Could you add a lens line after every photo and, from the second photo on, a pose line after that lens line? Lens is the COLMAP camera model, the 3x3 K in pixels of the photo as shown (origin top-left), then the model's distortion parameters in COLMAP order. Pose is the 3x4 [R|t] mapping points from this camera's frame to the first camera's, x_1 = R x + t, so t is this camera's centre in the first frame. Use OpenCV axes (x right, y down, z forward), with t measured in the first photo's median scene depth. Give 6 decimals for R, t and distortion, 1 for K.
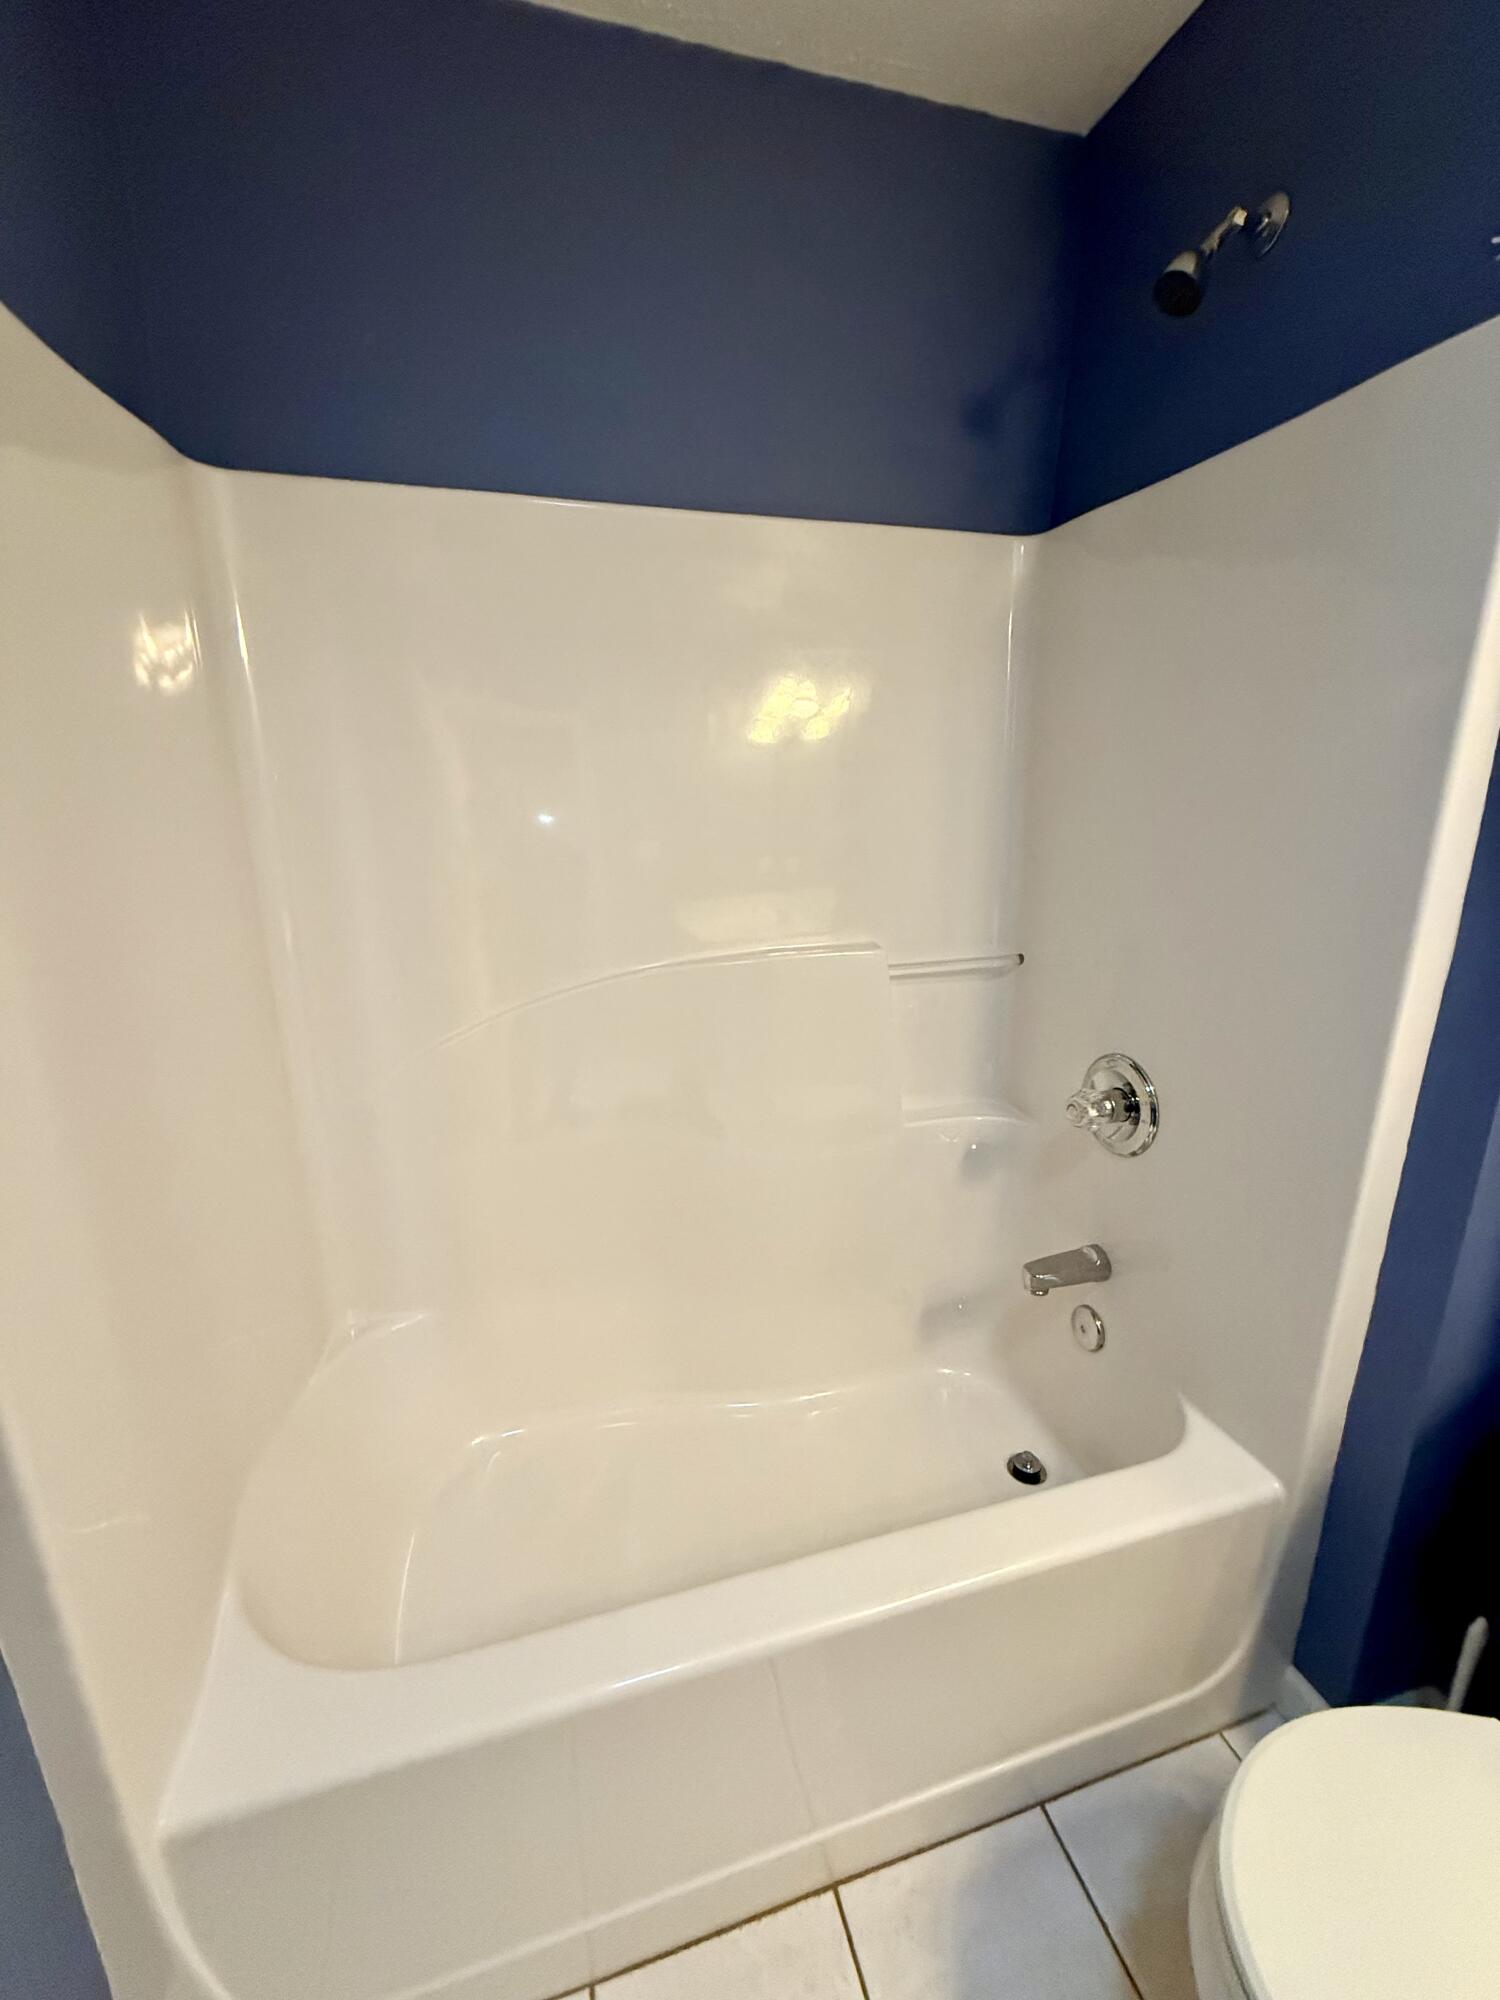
lens RADIAL K [[791.3, 0, 755.3], [0, 791.3, 998.1], [0, 0, 1]] dist [-0.002011, 0.000006]
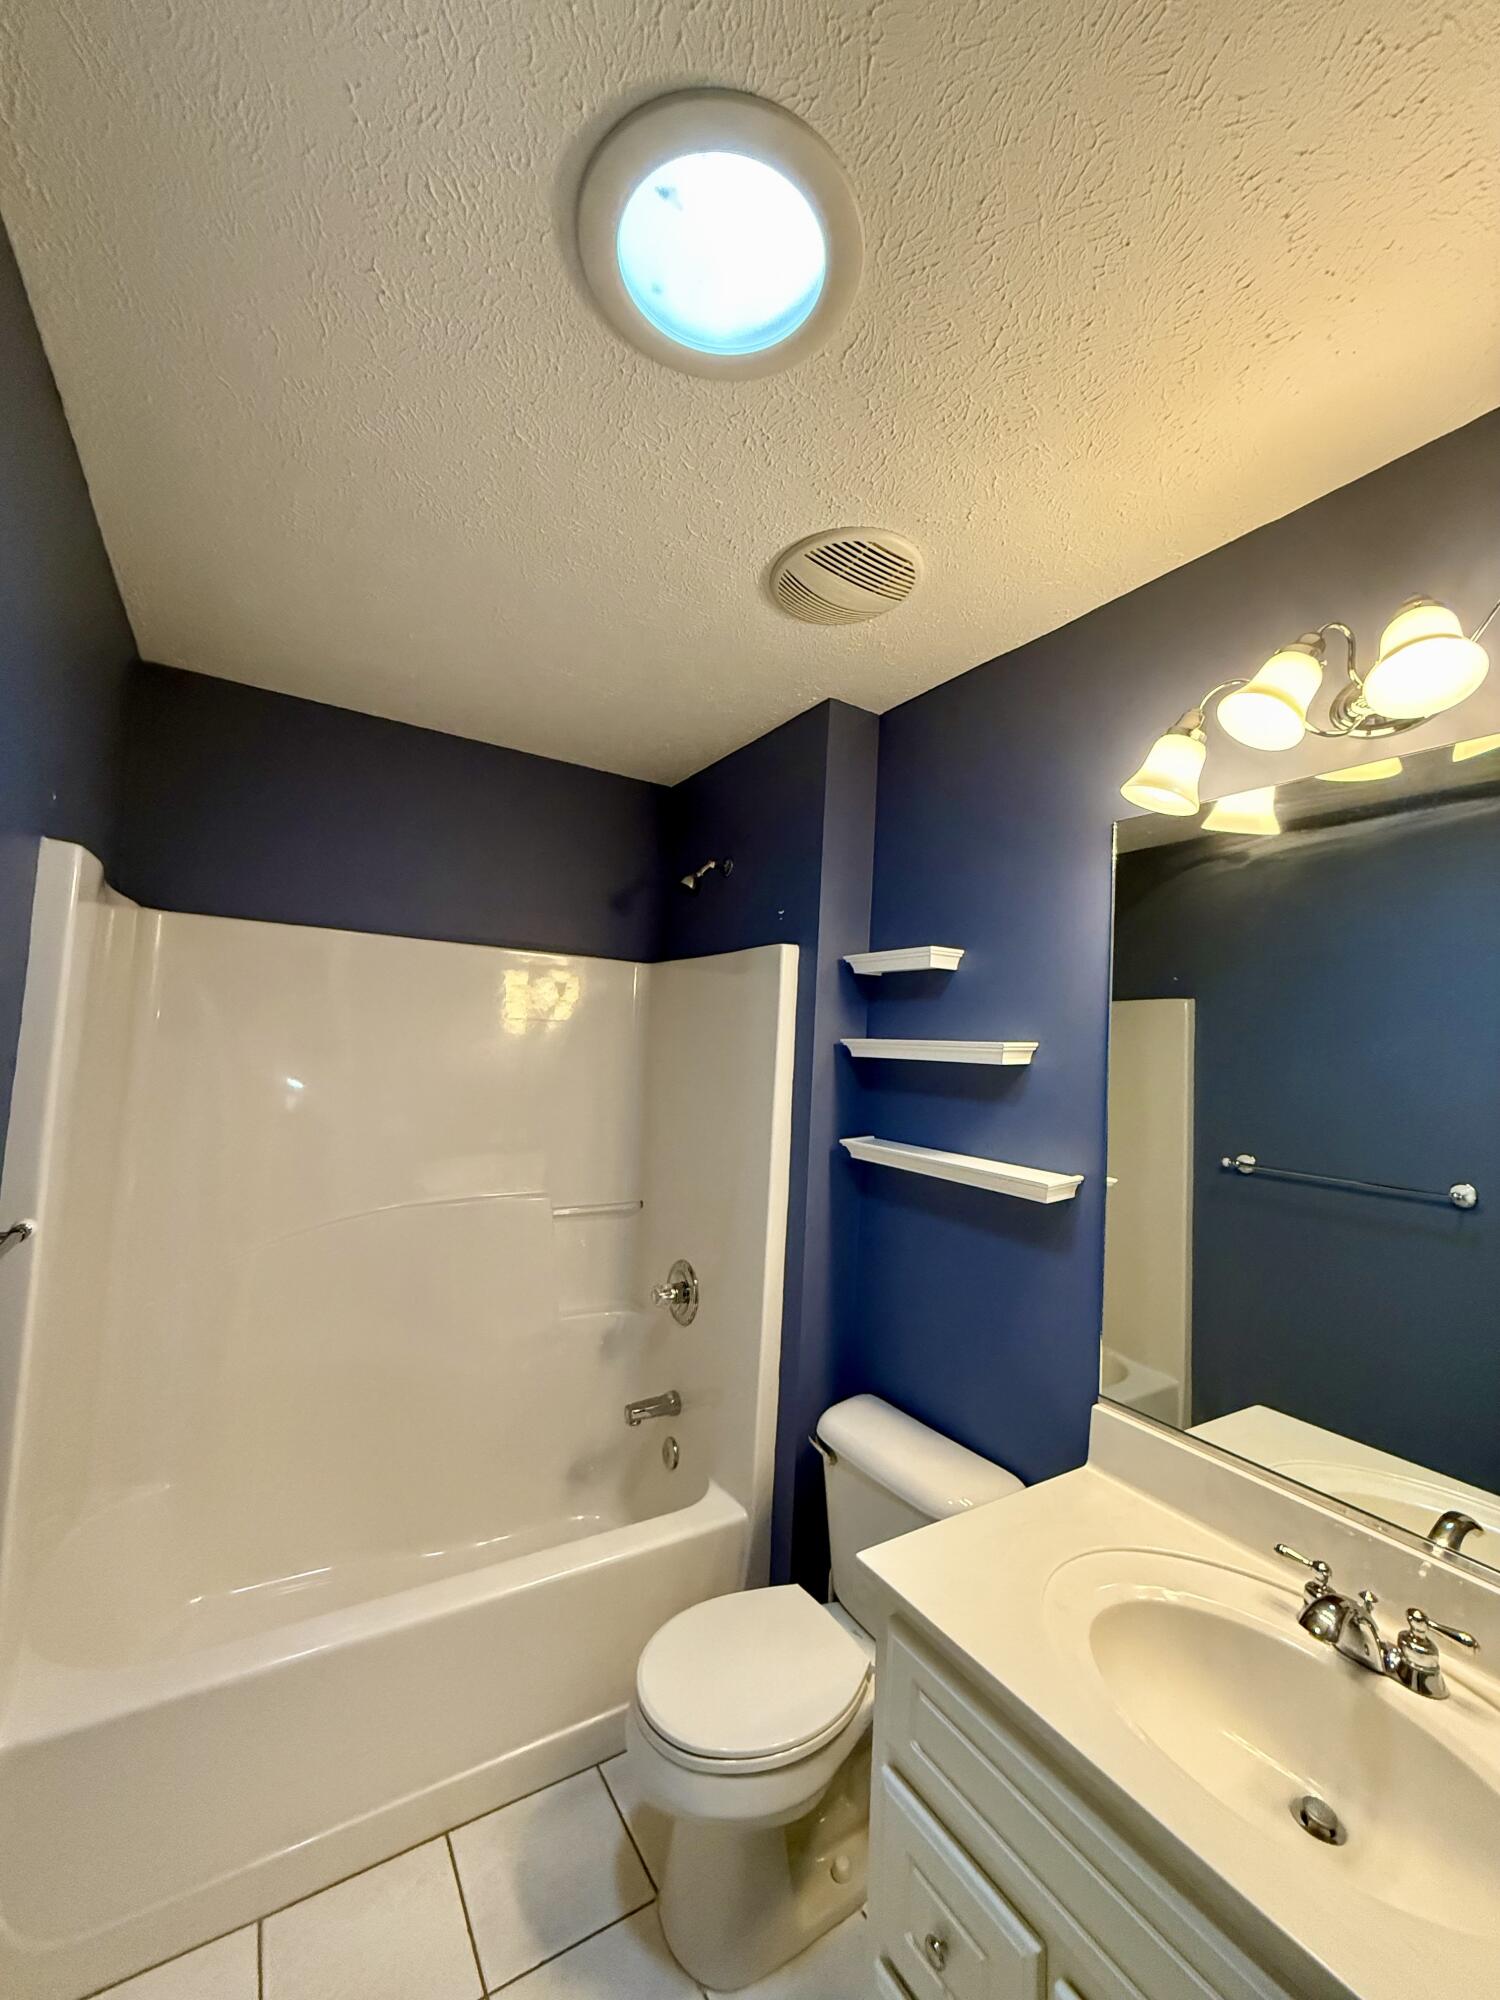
lens RADIAL K [[791.3, 0, 753.5], [0, 791.3, 992.8], [0, 0, 1]] dist [-0.002011, 0.000006]
pose [[0.956667, 0.076383, 0.280987, 0.085354], [0.019215, 0.946318, -0.322666, 0.077967], [-0.290549, 0.314083, 0.903844, -0.764642]]
